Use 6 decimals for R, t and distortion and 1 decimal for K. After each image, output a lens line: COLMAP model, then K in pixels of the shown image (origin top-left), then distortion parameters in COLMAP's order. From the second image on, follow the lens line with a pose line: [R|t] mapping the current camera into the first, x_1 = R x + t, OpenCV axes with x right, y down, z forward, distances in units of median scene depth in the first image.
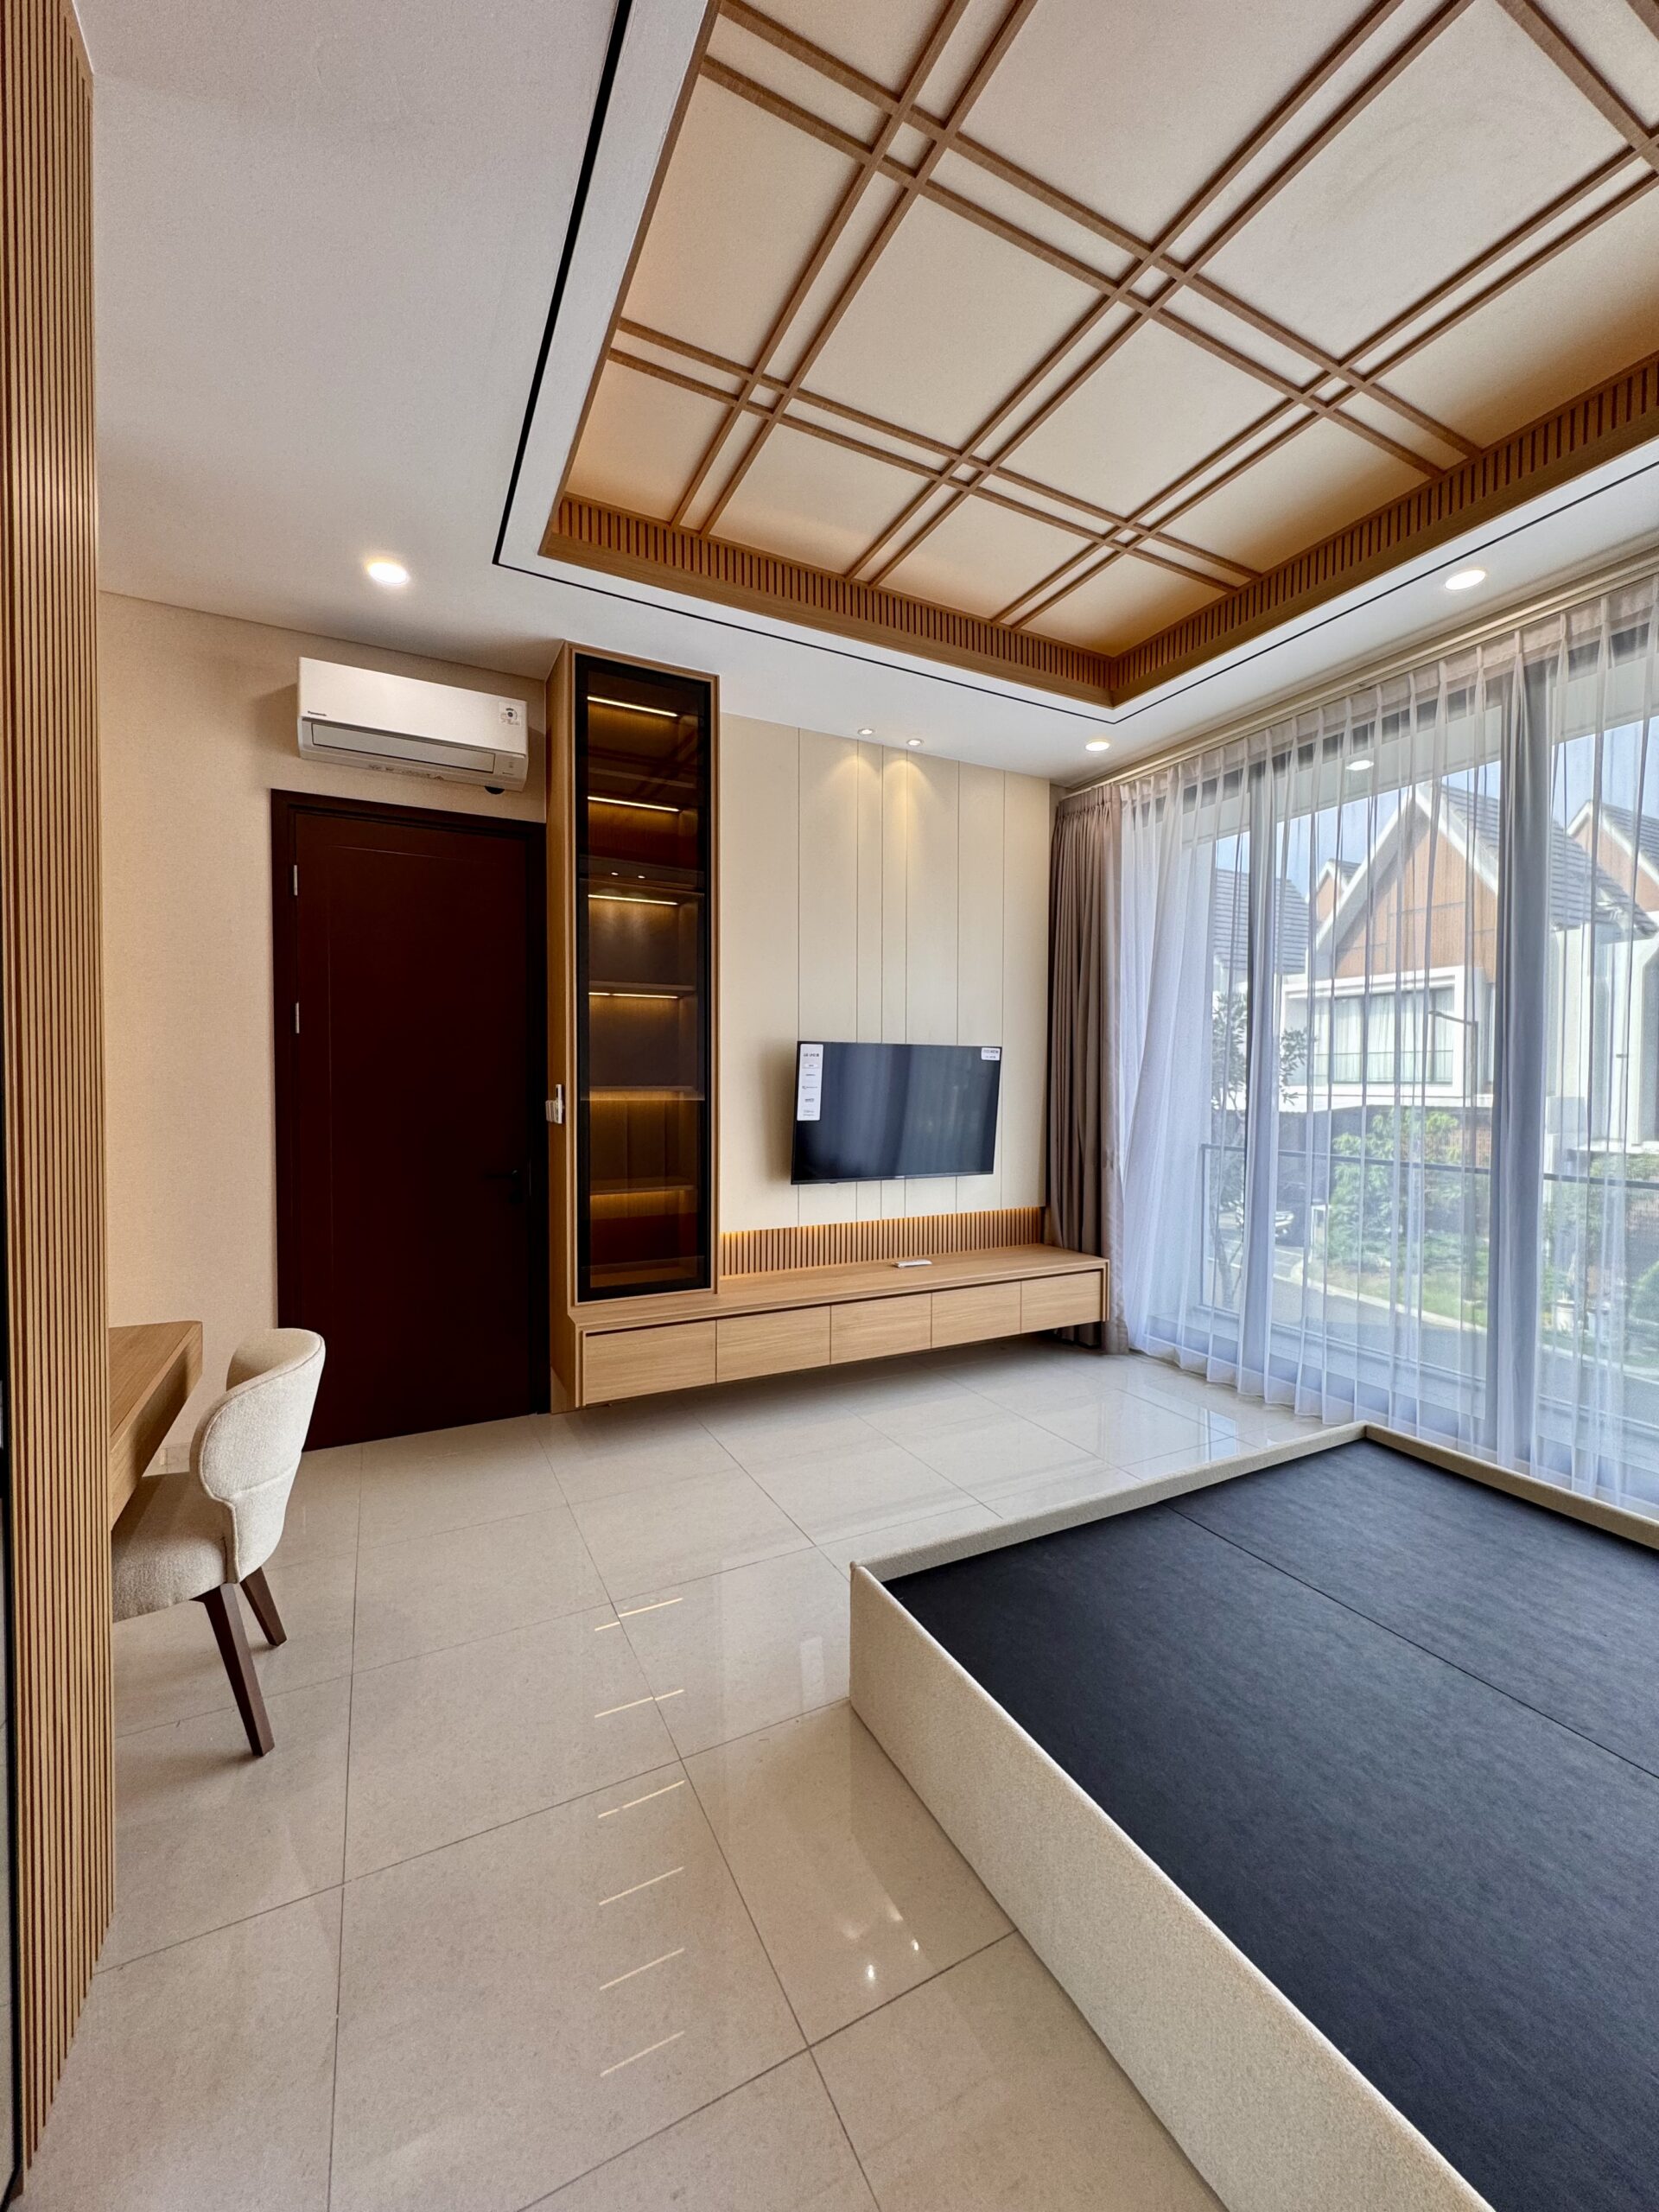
lens RADIAL K [[880.8, 0, 783.7], [0, 880.8, 1117.7], [0, 0, 1]] dist [-0.002051, 0.000239]
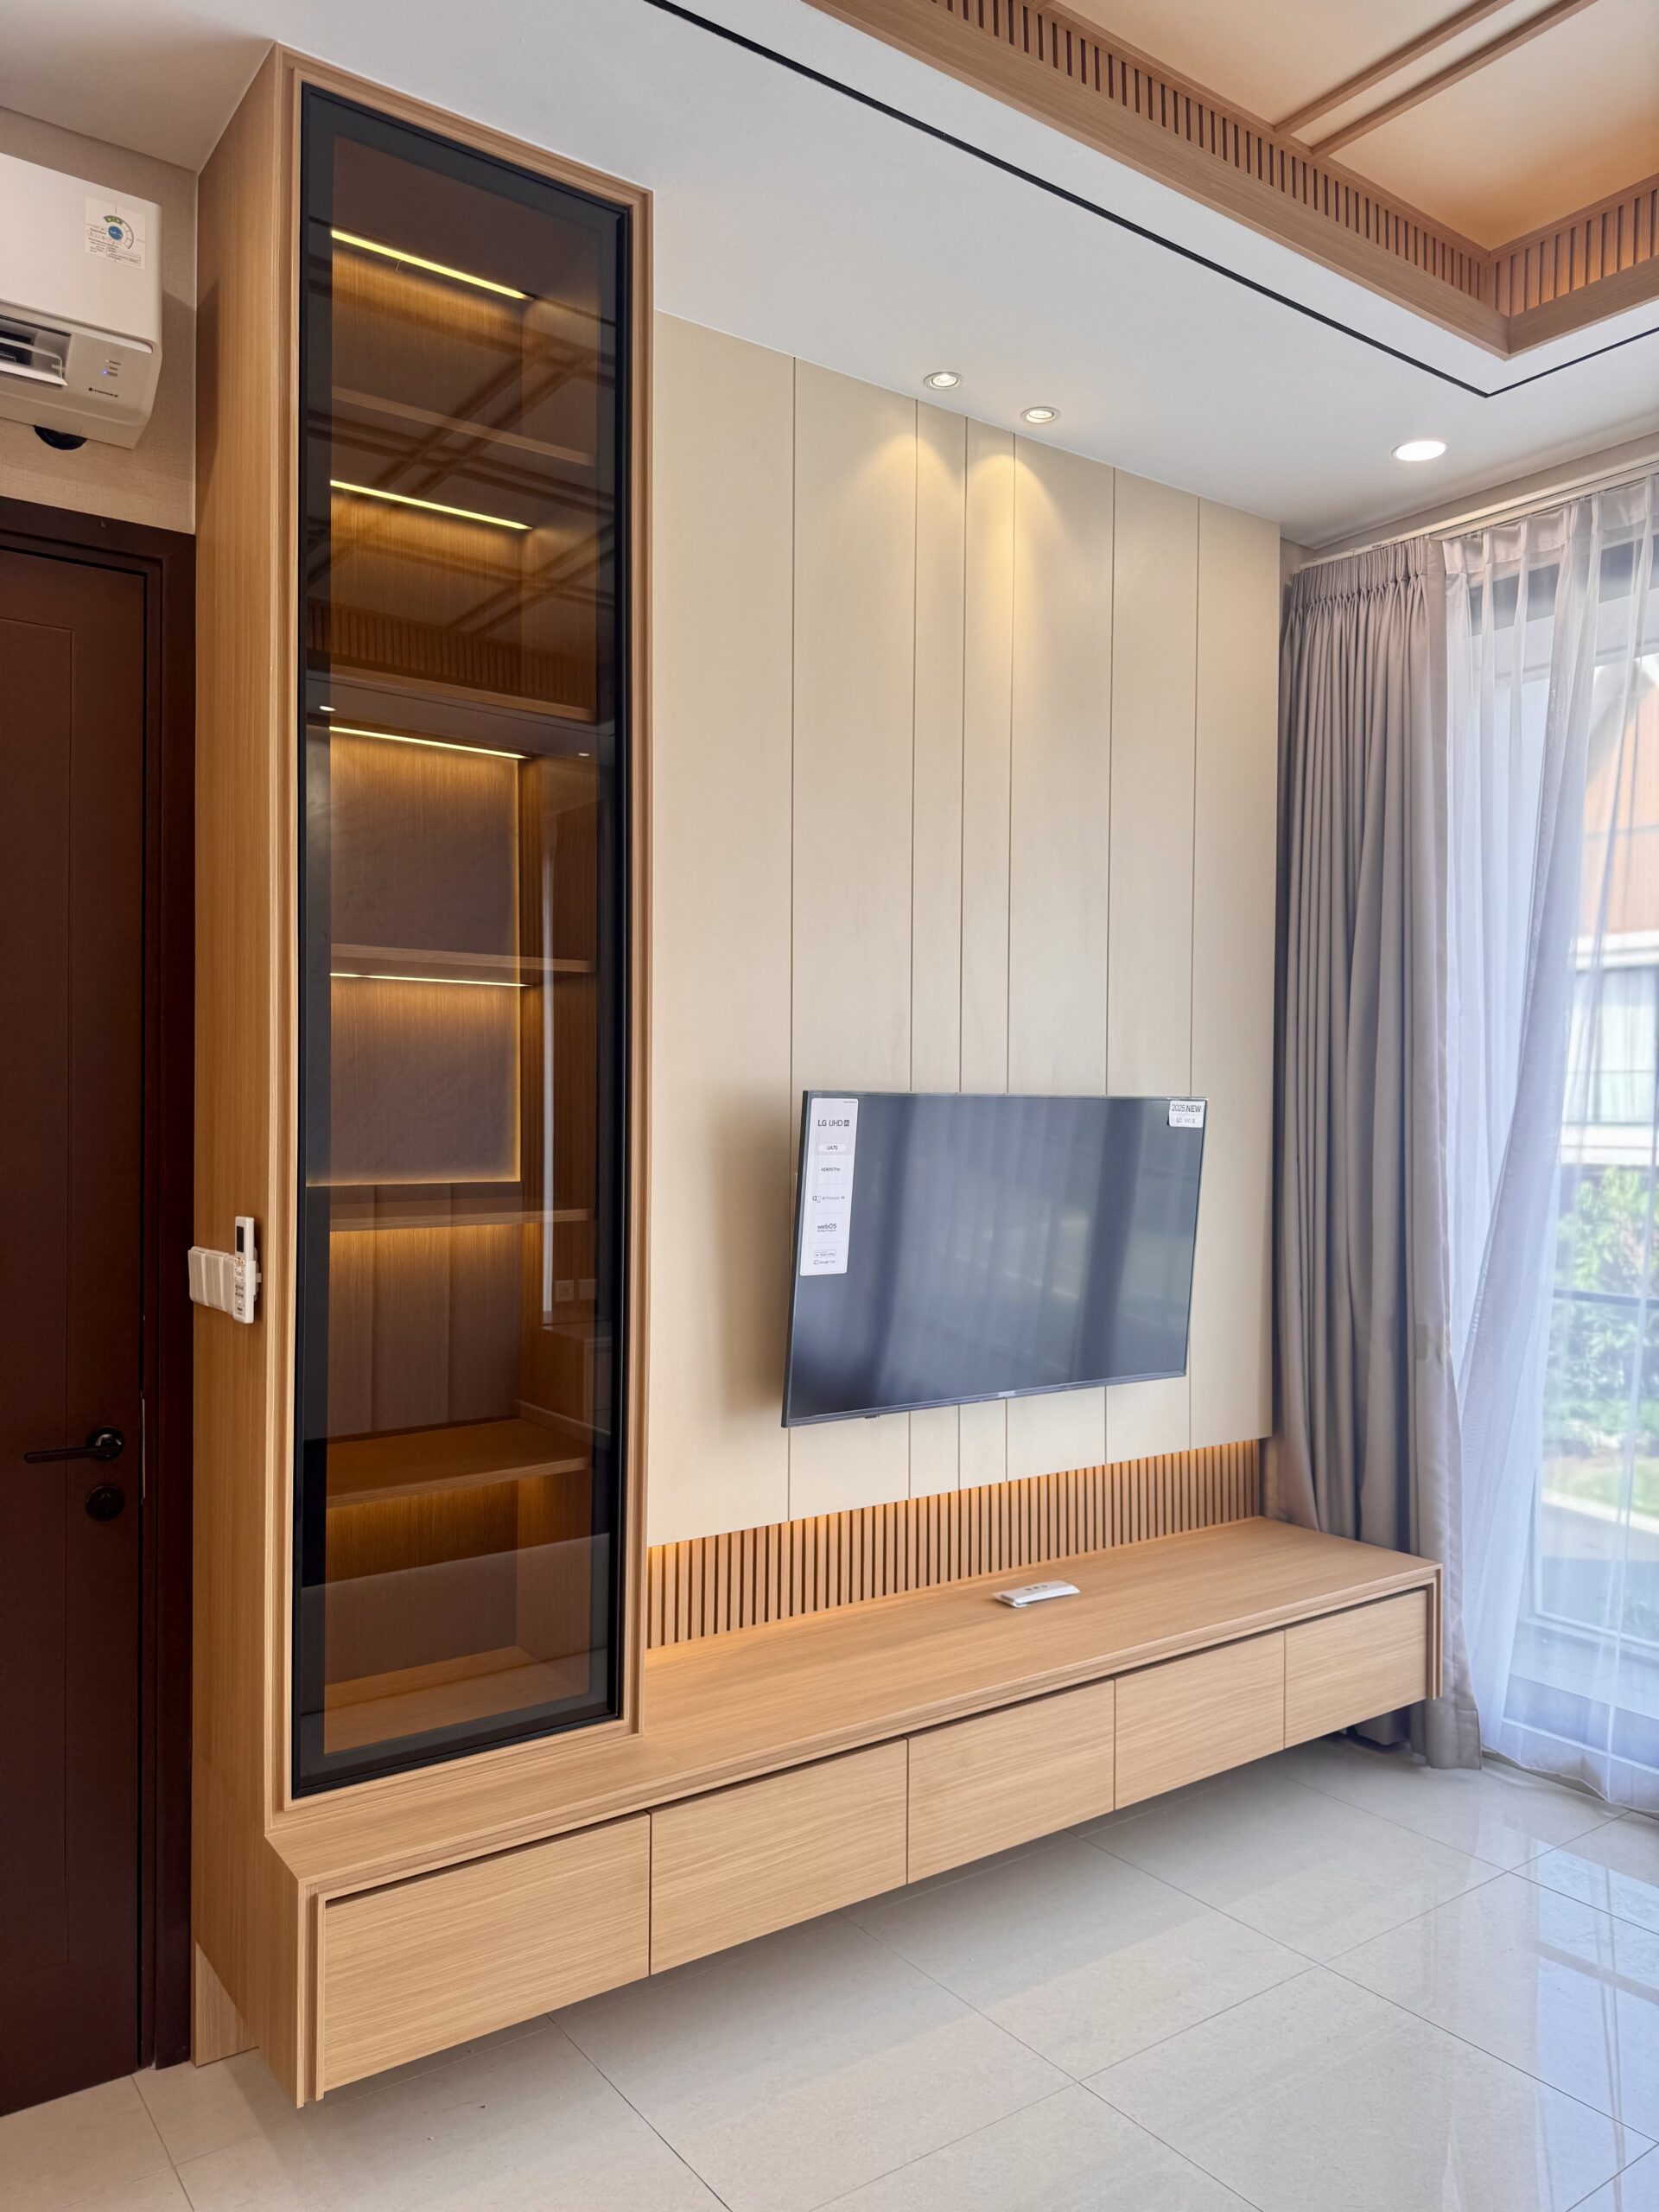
lens RADIAL K [[1553.9, 0, 736.5], [0, 1553.9, 1125.8], [0, 0, 1]] dist [0.071341, -0.082570]
pose [[0.988169, 0.001233, 0.153361, -0.129277], [0.003035, 0.999615, -0.027592, -0.048820], [-0.153336, 0.027731, 0.987785, 0.259946]]
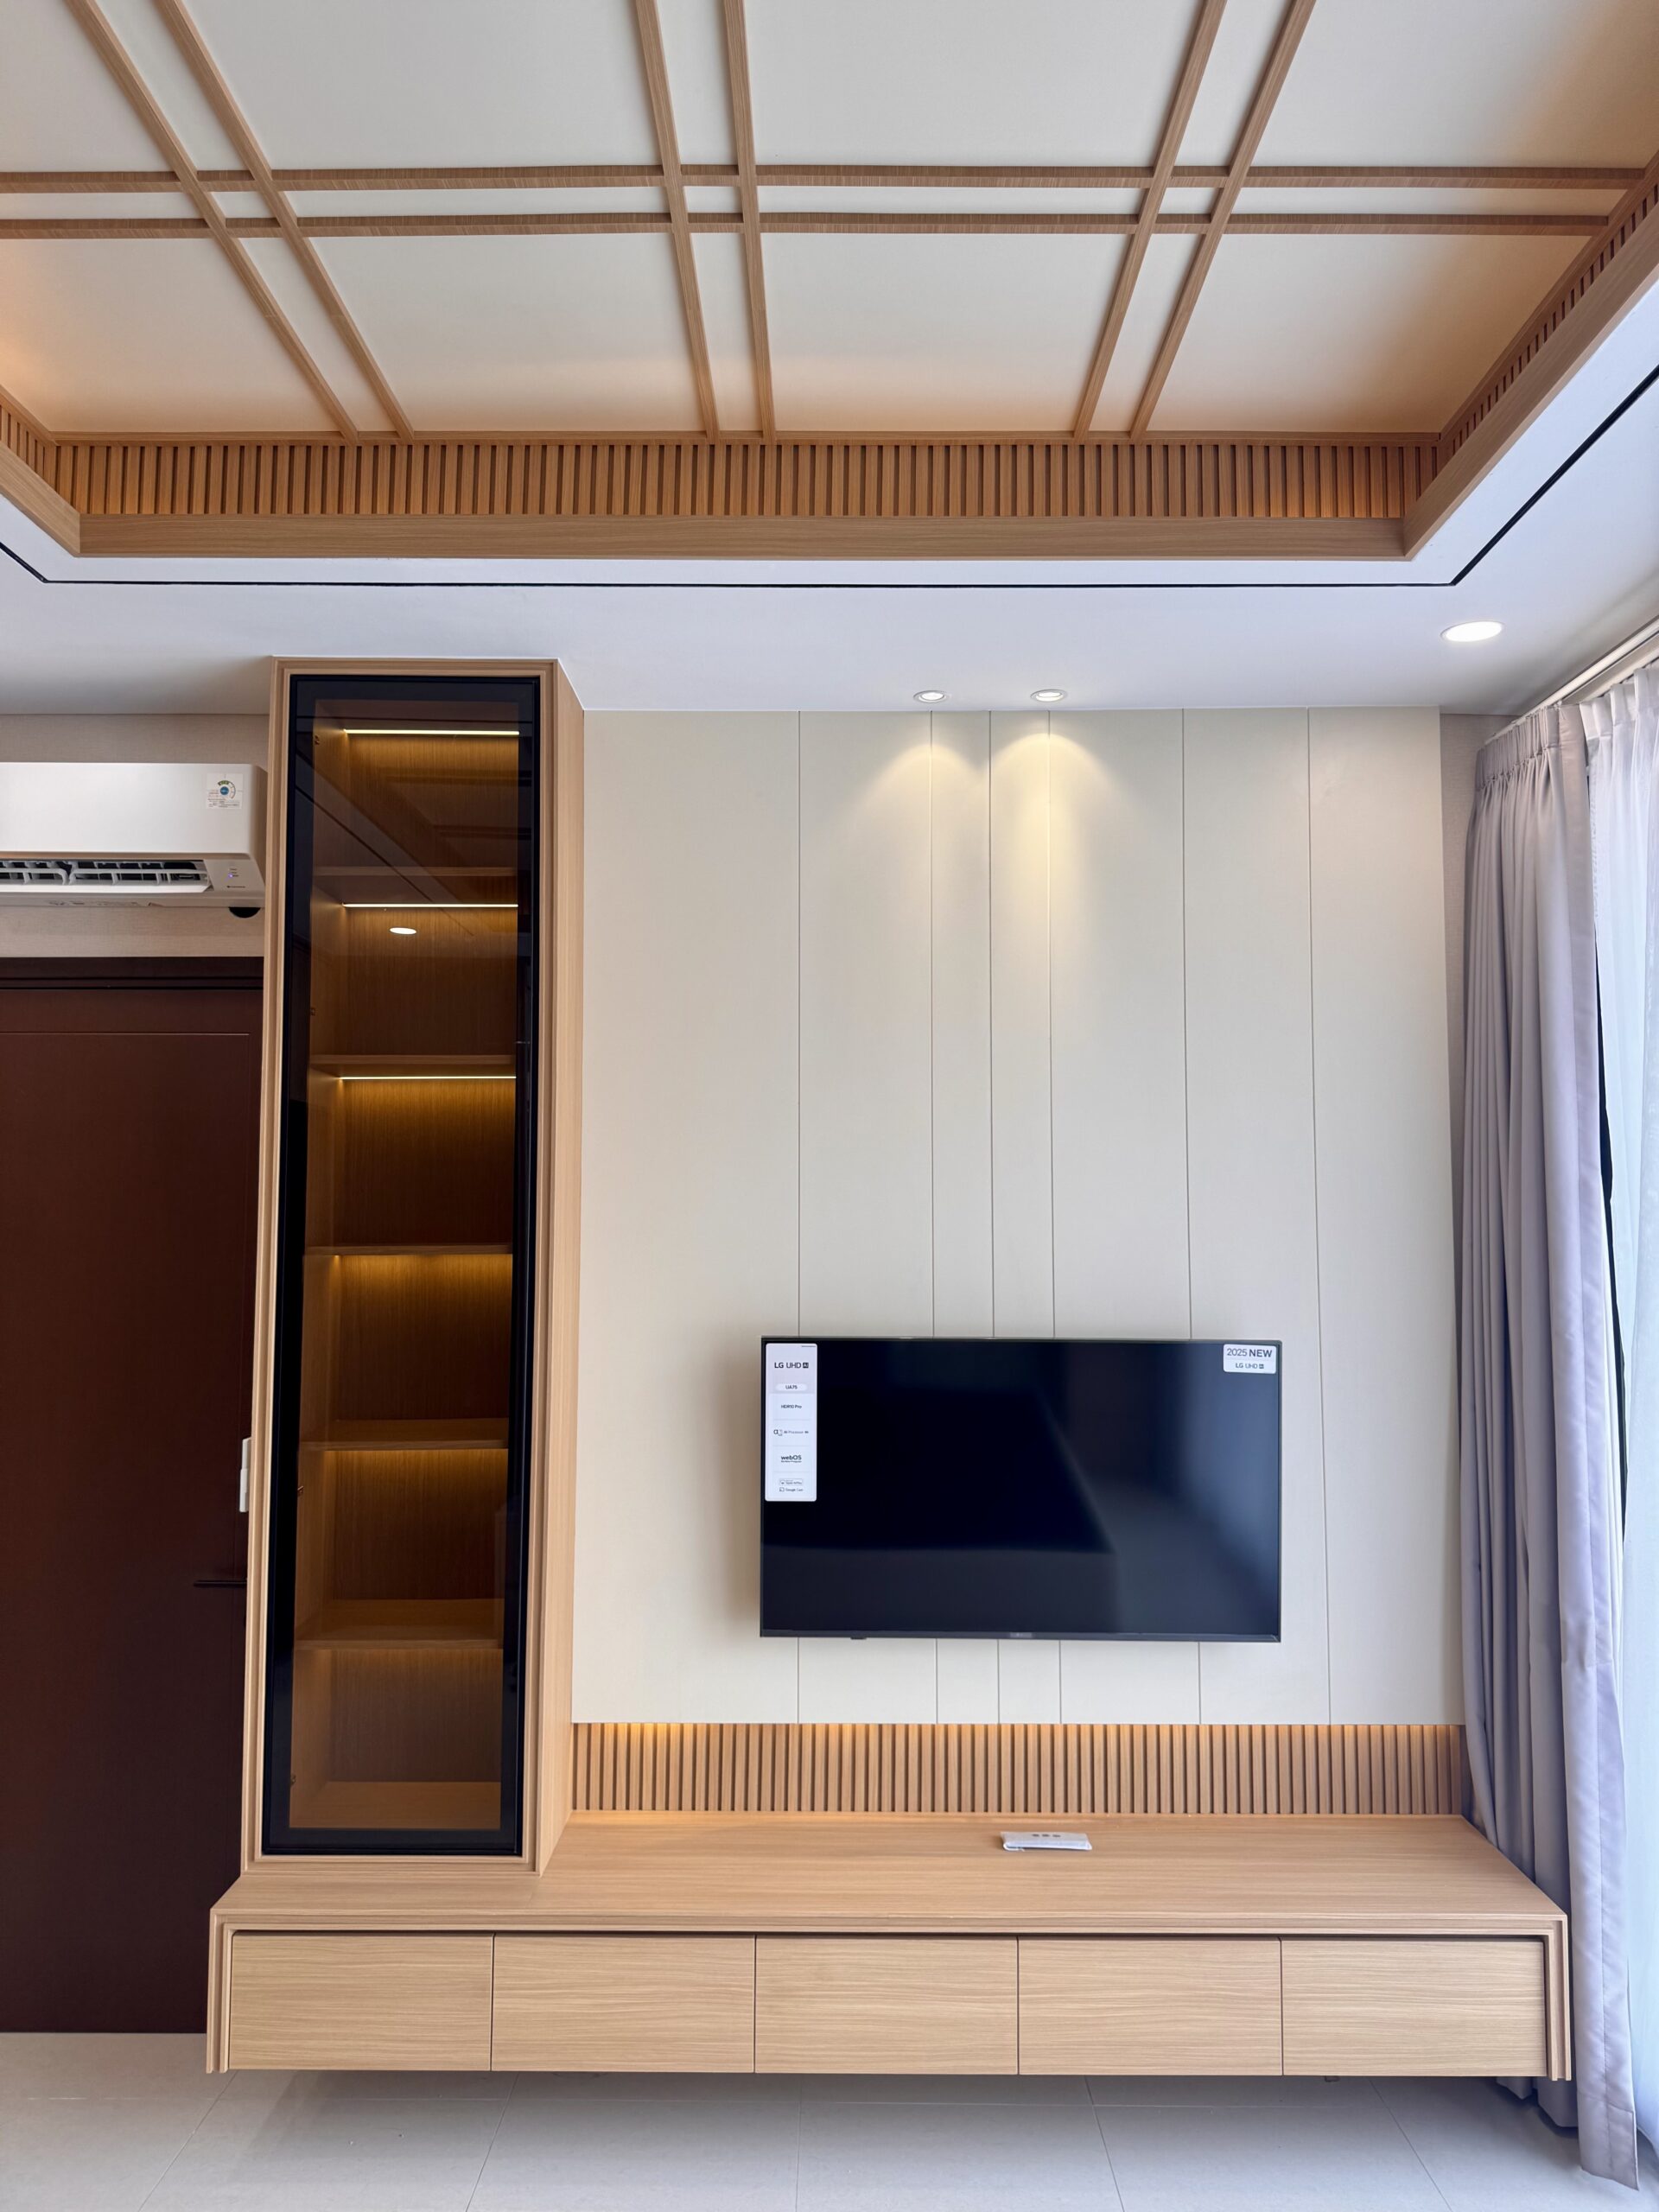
lens RADIAL K [[1553.9, 0, 842.3], [0, 1553.9, 1138.6], [0, 0, 1]] dist [0.071341, -0.082570]
pose [[0.893617, -0.031908, -0.447695, 0.440155], [-0.014487, 0.994900, -0.099825, -0.109600], [0.448597, 0.095691, 0.888597, 0.236377]]
